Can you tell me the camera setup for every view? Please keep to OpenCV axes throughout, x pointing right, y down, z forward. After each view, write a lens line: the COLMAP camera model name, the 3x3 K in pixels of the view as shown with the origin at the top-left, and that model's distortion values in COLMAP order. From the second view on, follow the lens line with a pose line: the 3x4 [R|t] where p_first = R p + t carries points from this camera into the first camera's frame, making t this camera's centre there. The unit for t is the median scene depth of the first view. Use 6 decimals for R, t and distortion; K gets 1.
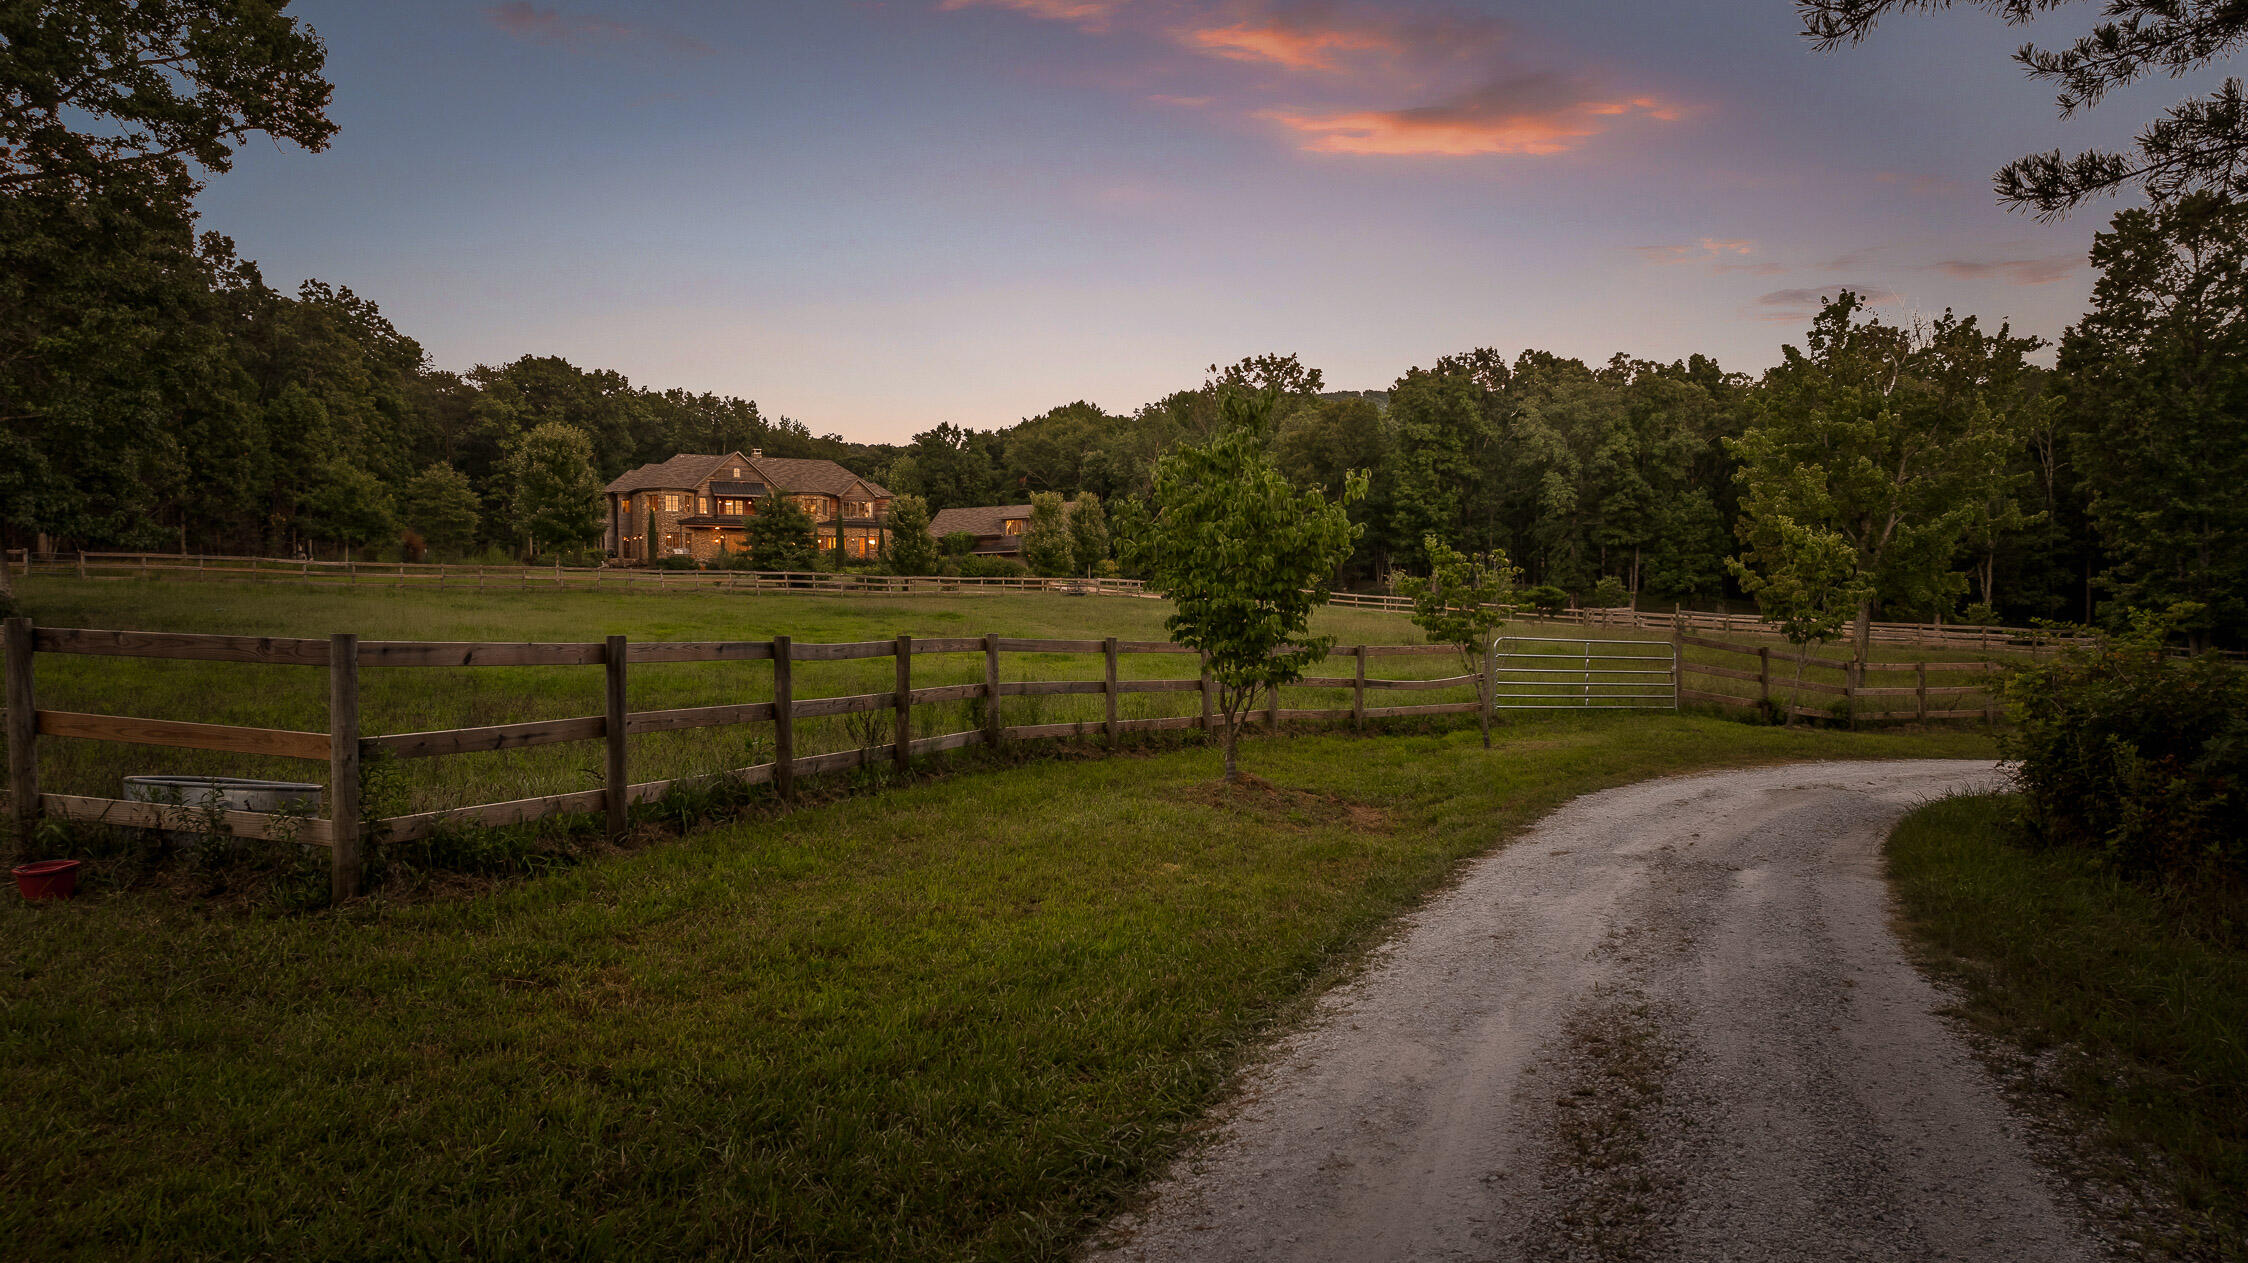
lens RADIAL K [[1609.0, 0, 1122.2], [0, 1609.0, 634.3], [0, 0, 1]] dist [0.000432, -0.008122]
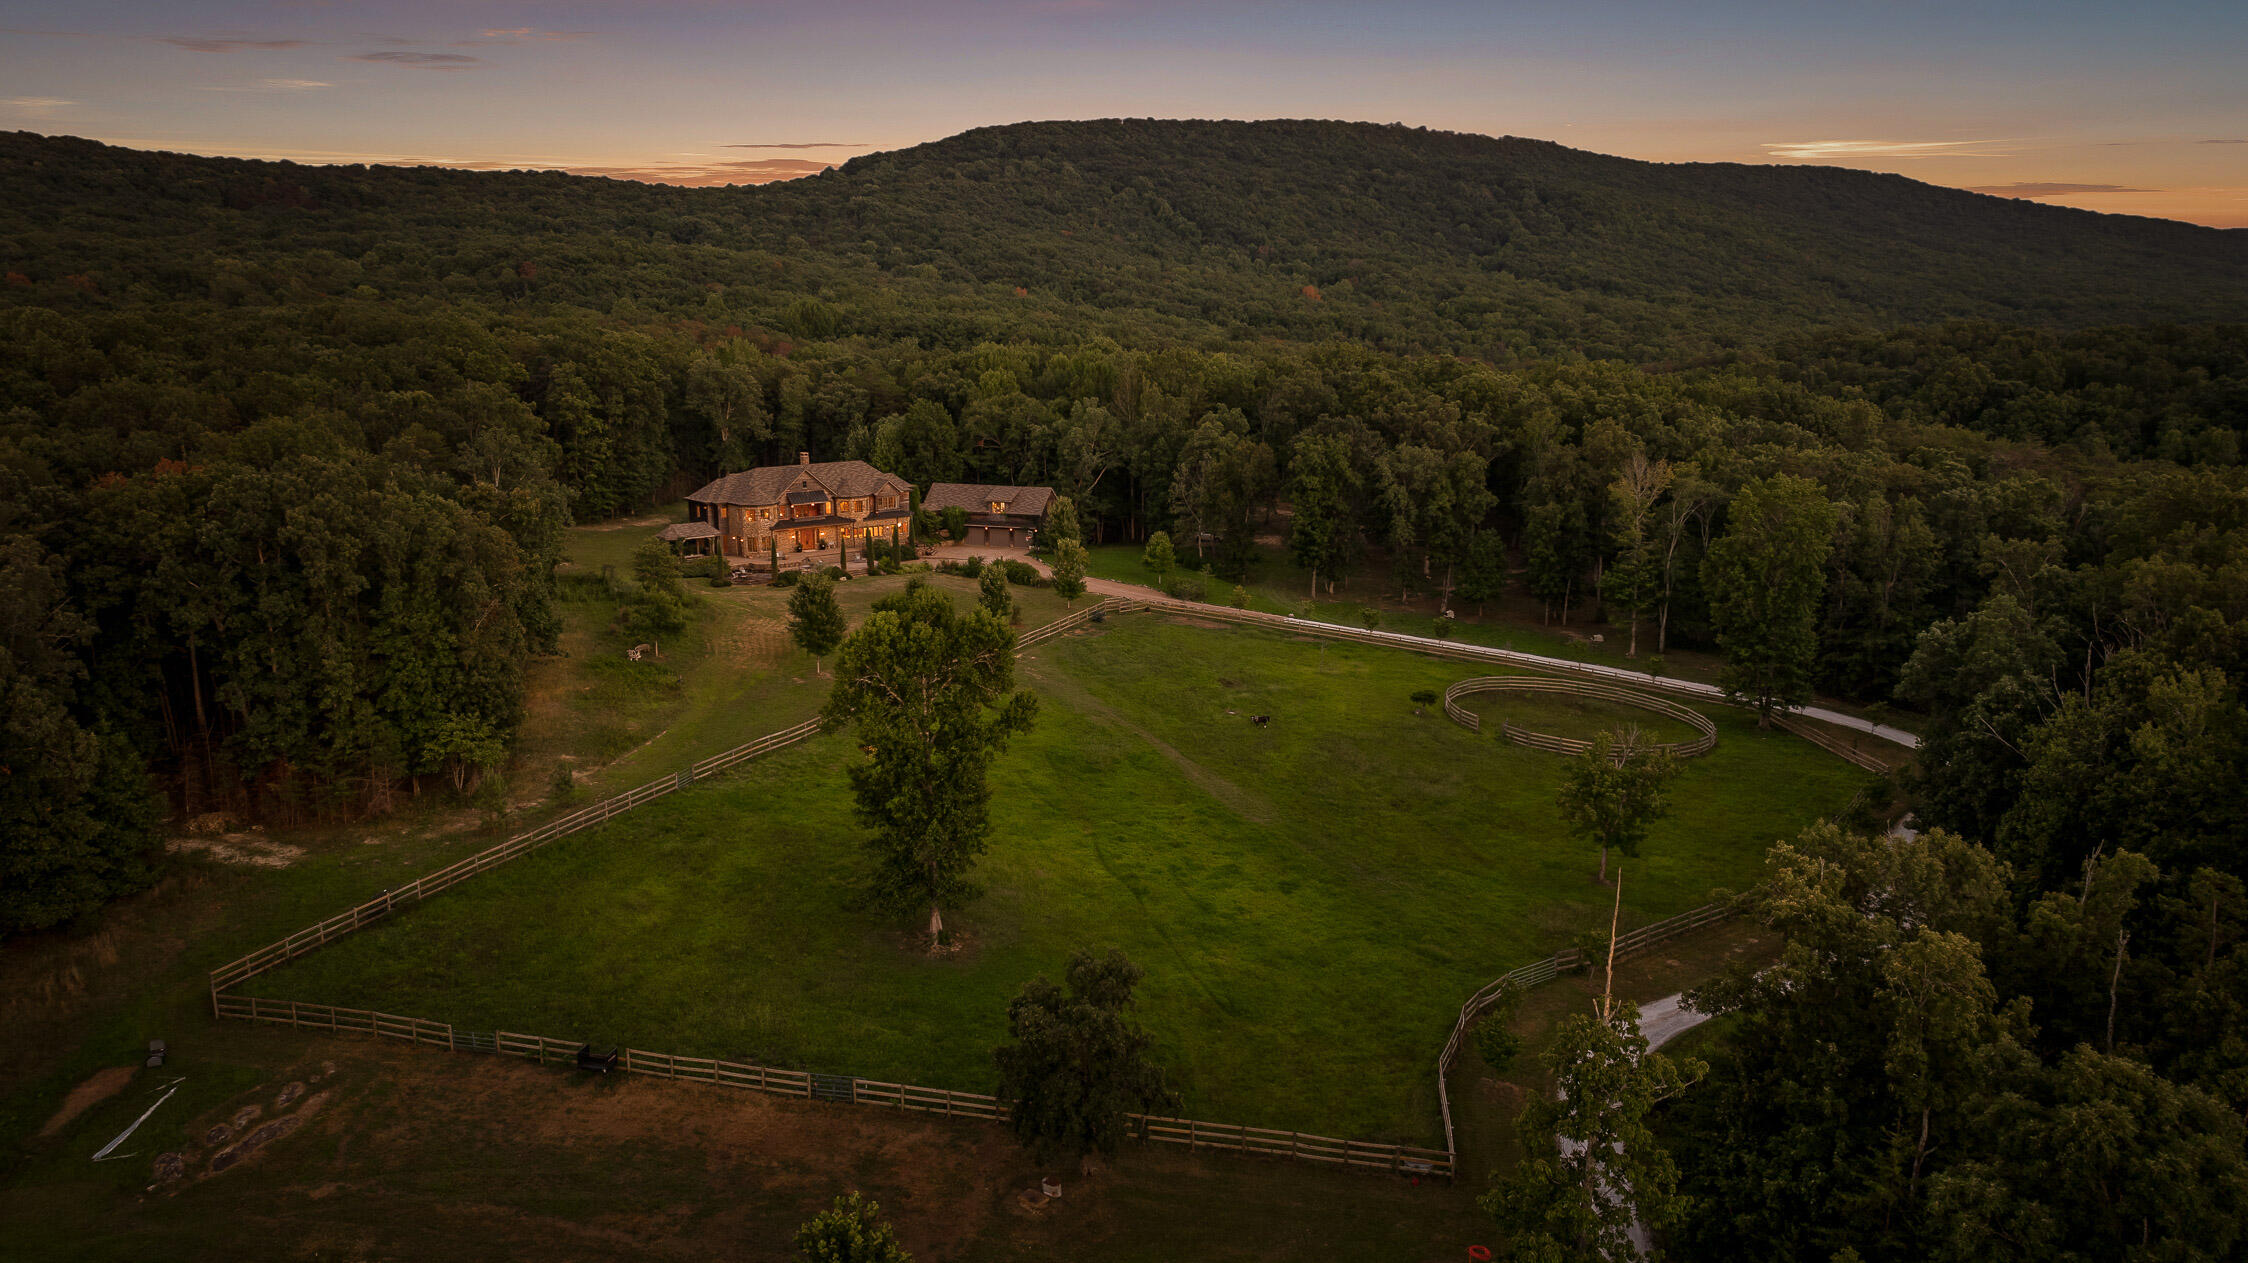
lens RADIAL K [[1609.0, 0, 1125.8], [0, 1609.0, 622.0], [0, 0, 1]] dist [0.000432, -0.008122]
pose [[0.987335, -0.021393, 0.157200, -0.193202], [-0.007423, 0.983553, 0.180468, -0.237930], [-0.158475, -0.179349, 0.970937, -0.376576]]
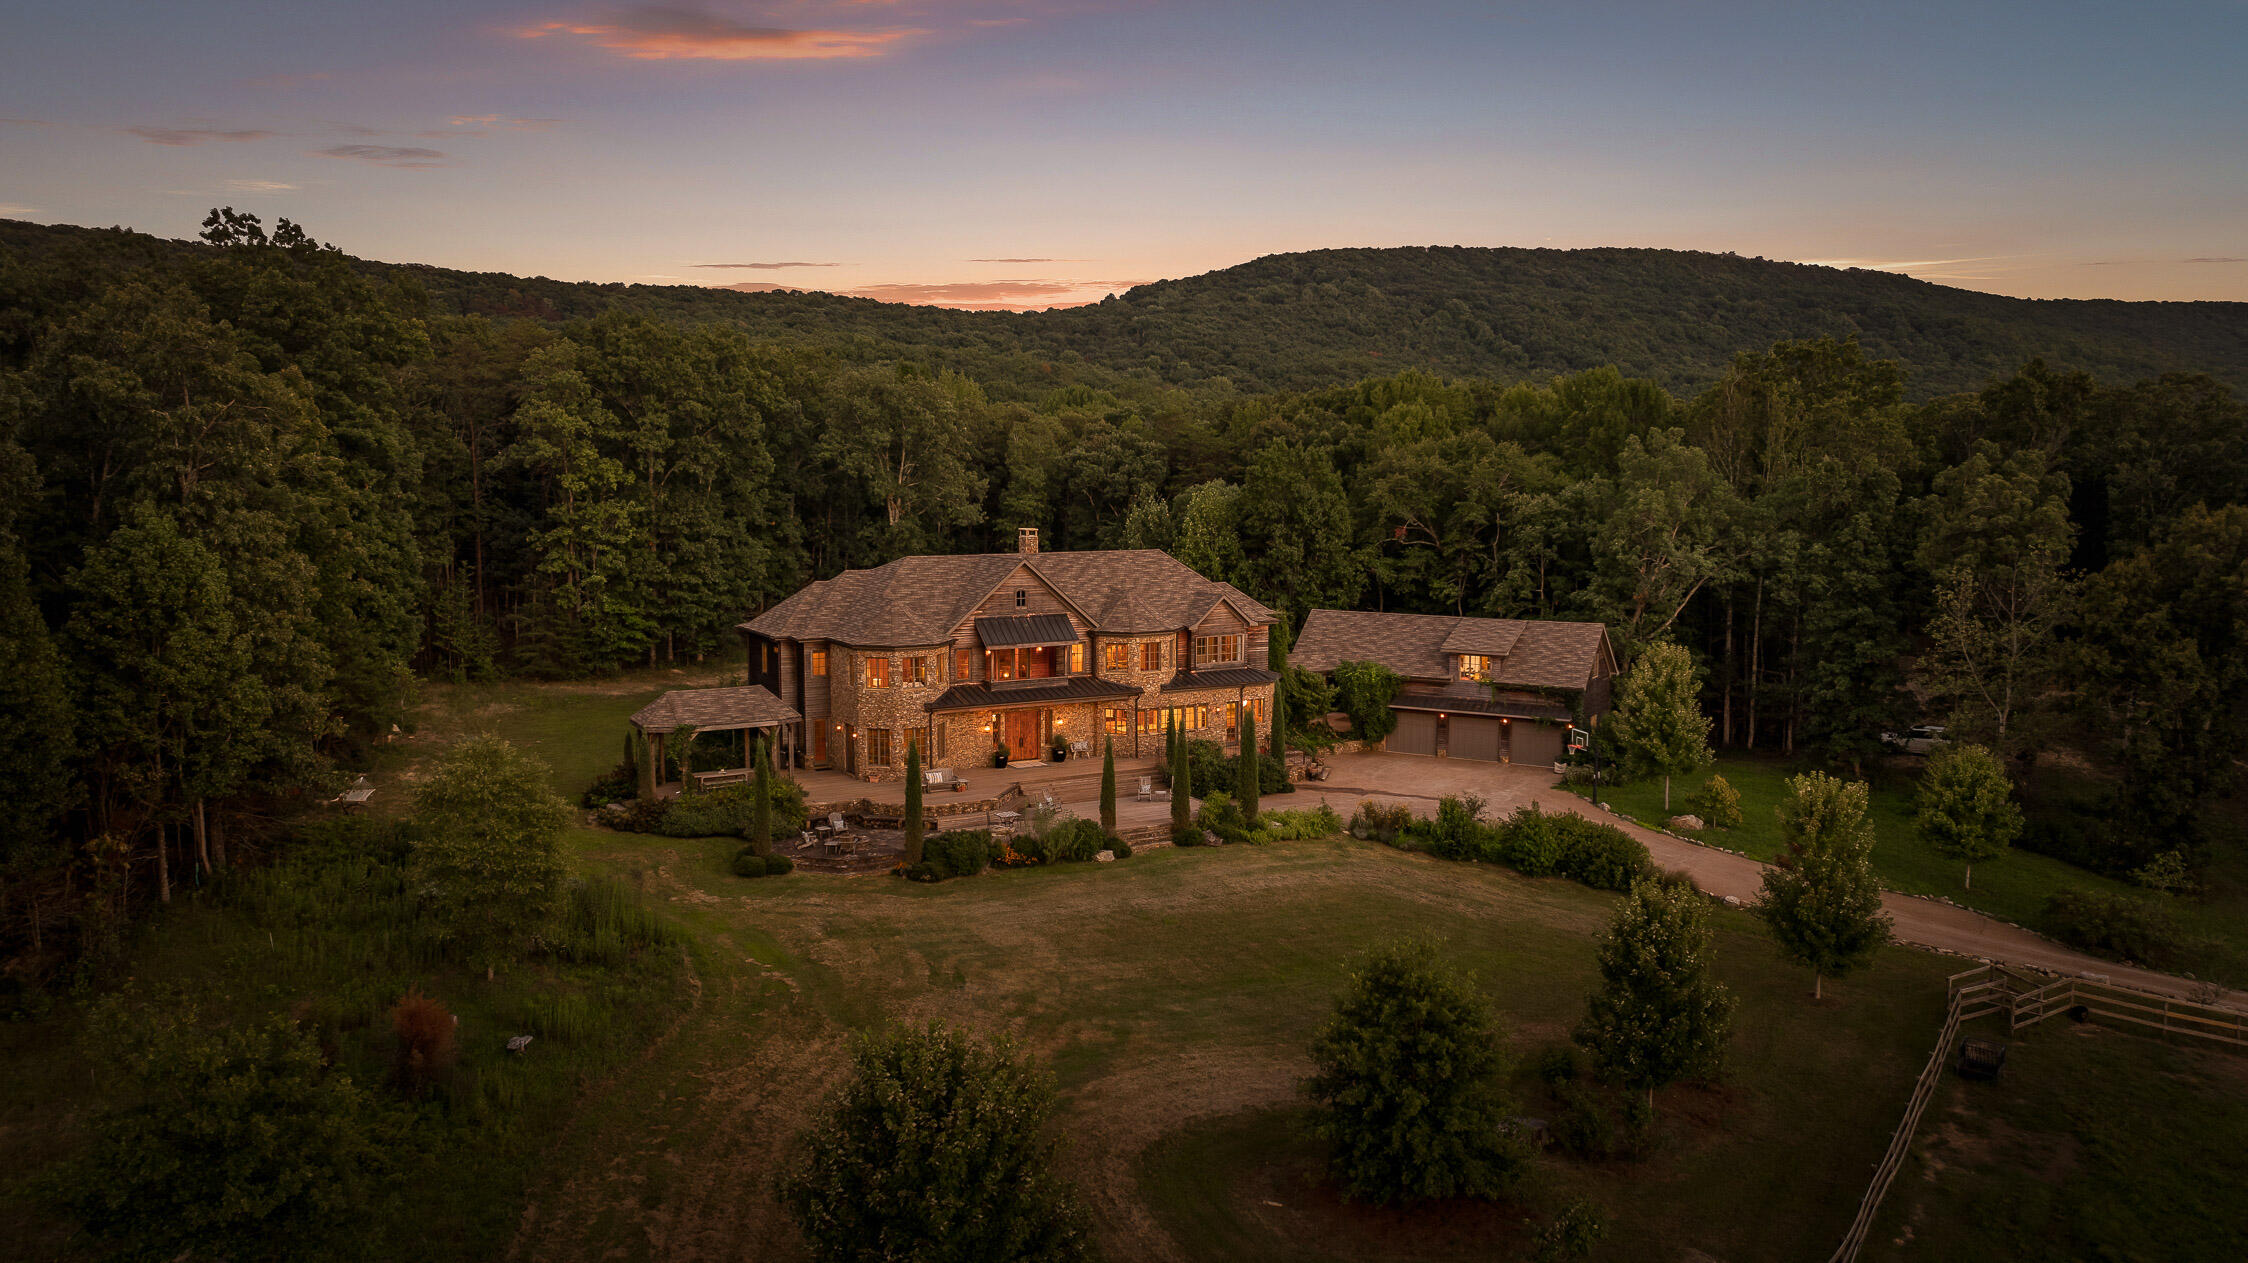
lens RADIAL K [[1609.0, 0, 1128.2], [0, 1609.0, 641.0], [0, 0, 1]] dist [0.000432, -0.008122]
pose [[0.999871, 0.015473, -0.004363, -0.206151], [-0.014975, 0.995142, 0.097307, -0.142604], [0.005848, -0.097229, 0.995245, 0.476314]]
